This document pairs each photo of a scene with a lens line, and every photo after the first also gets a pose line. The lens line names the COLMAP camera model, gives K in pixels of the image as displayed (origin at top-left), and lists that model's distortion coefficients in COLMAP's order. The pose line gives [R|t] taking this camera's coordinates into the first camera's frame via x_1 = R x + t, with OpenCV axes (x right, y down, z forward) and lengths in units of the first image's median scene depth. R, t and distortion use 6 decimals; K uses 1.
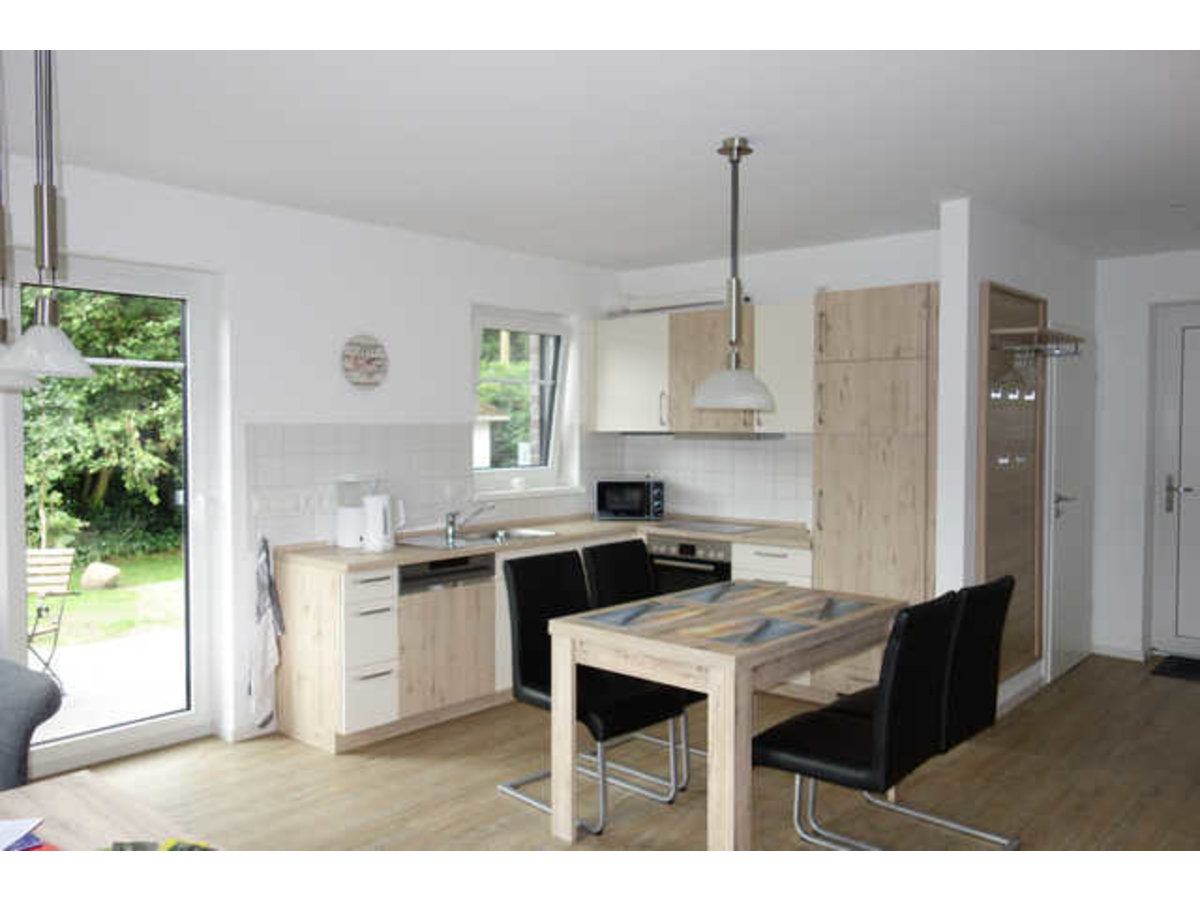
lens RADIAL K [[957.9, 0, 596.0], [0, 957.9, 449.9], [0, 0, 1]] dist [0.036635, -0.006457]
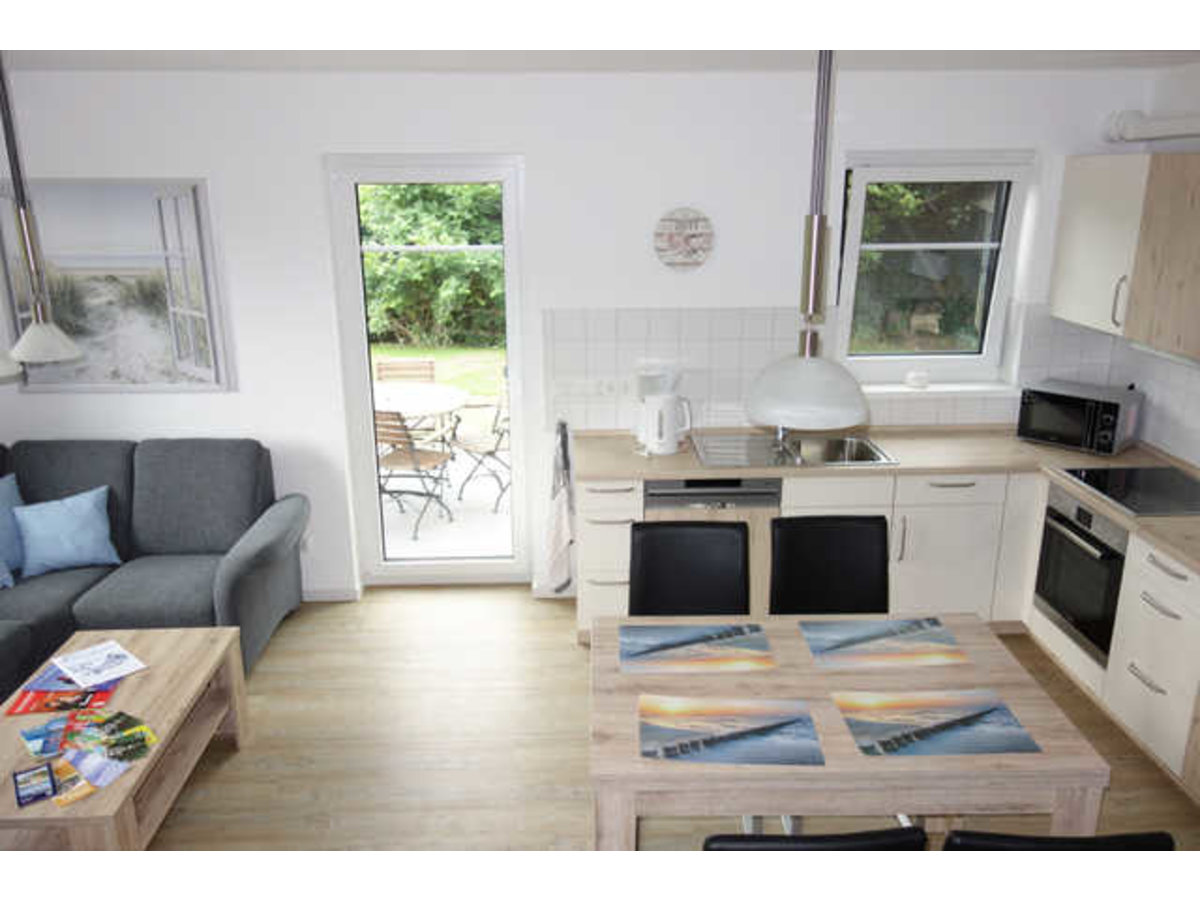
lens RADIAL K [[957.9, 0, 596.0], [0, 957.9, 449.9], [0, 0, 1]] dist [0.036635, -0.006457]
pose [[0.690002, 0.200612, -0.695451, 0.372485], [-0.015495, 0.964697, 0.262906, -0.139306], [0.723641, -0.170630, 0.668751, 0.317313]]
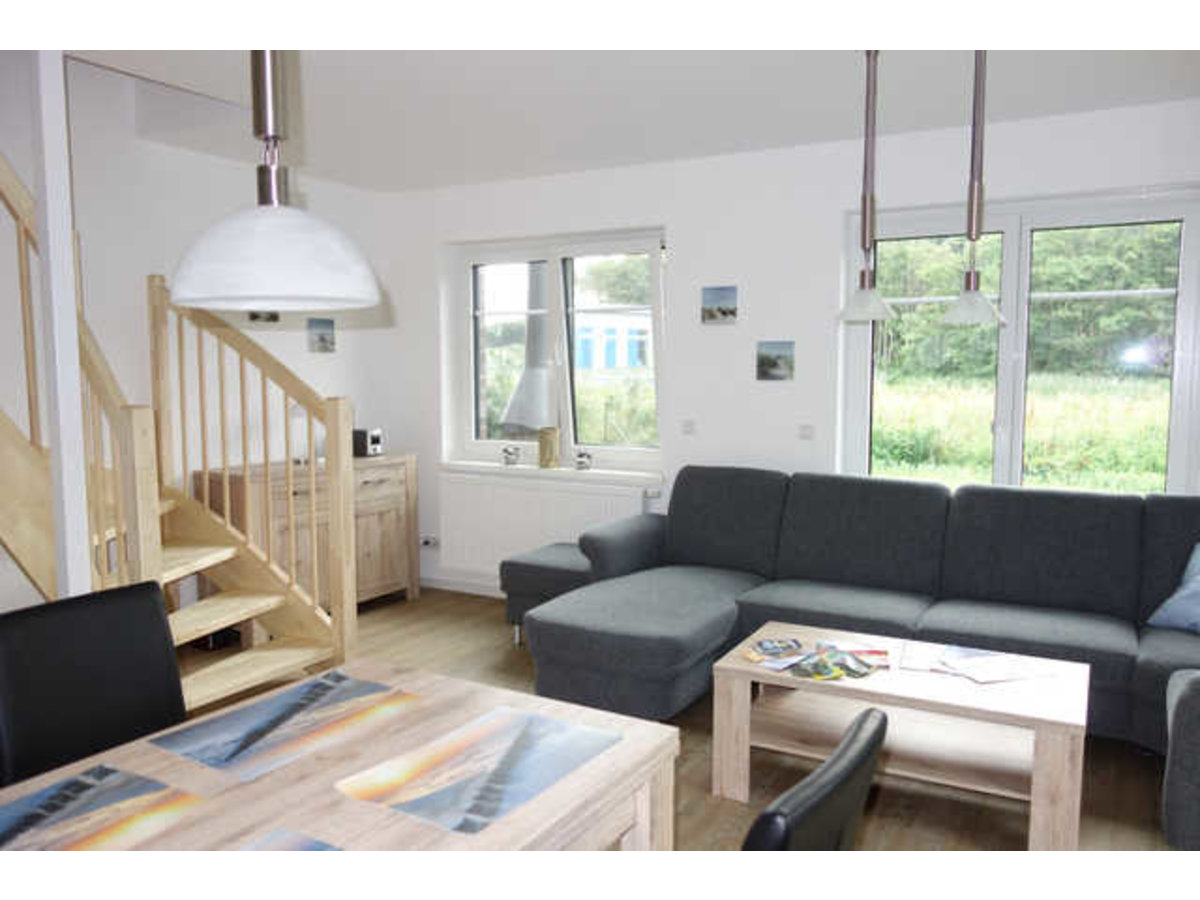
lens RADIAL K [[957.9, 0, 596.0], [0, 957.9, 449.9], [0, 0, 1]] dist [0.036635, -0.006457]
pose [[-0.976622, 0.012934, -0.214574, 0.068507], [-0.013971, 0.992258, 0.123402, -0.022537], [0.214509, 0.123516, -0.968881, 1.050195]]
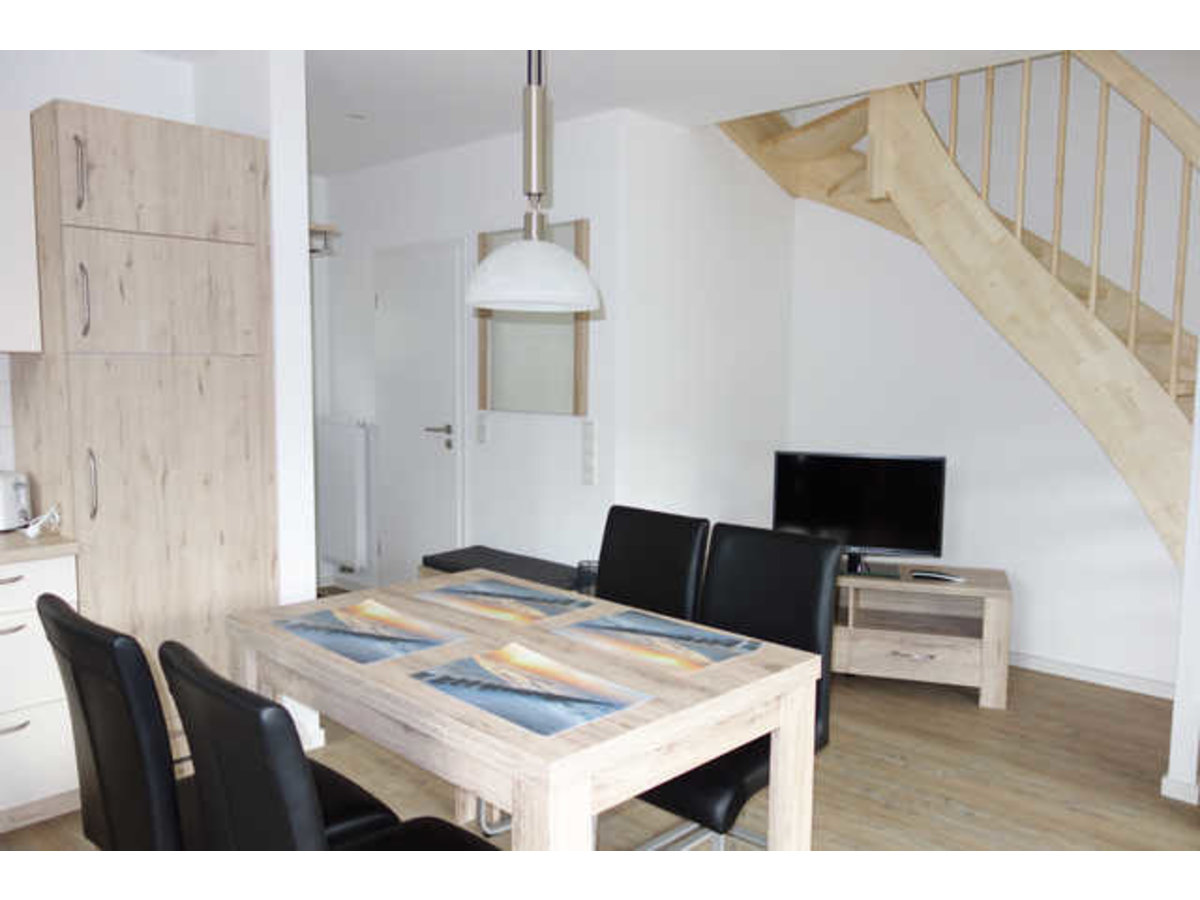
lens RADIAL K [[957.9, 0, 596.0], [0, 957.9, 449.9], [0, 0, 1]] dist [0.036635, -0.006457]
pose [[0.034208, -0.096657, 0.994730, -0.349987], [0.028738, 0.994996, 0.095695, -0.005885], [-0.999001, 0.025313, 0.036815, 0.682812]]
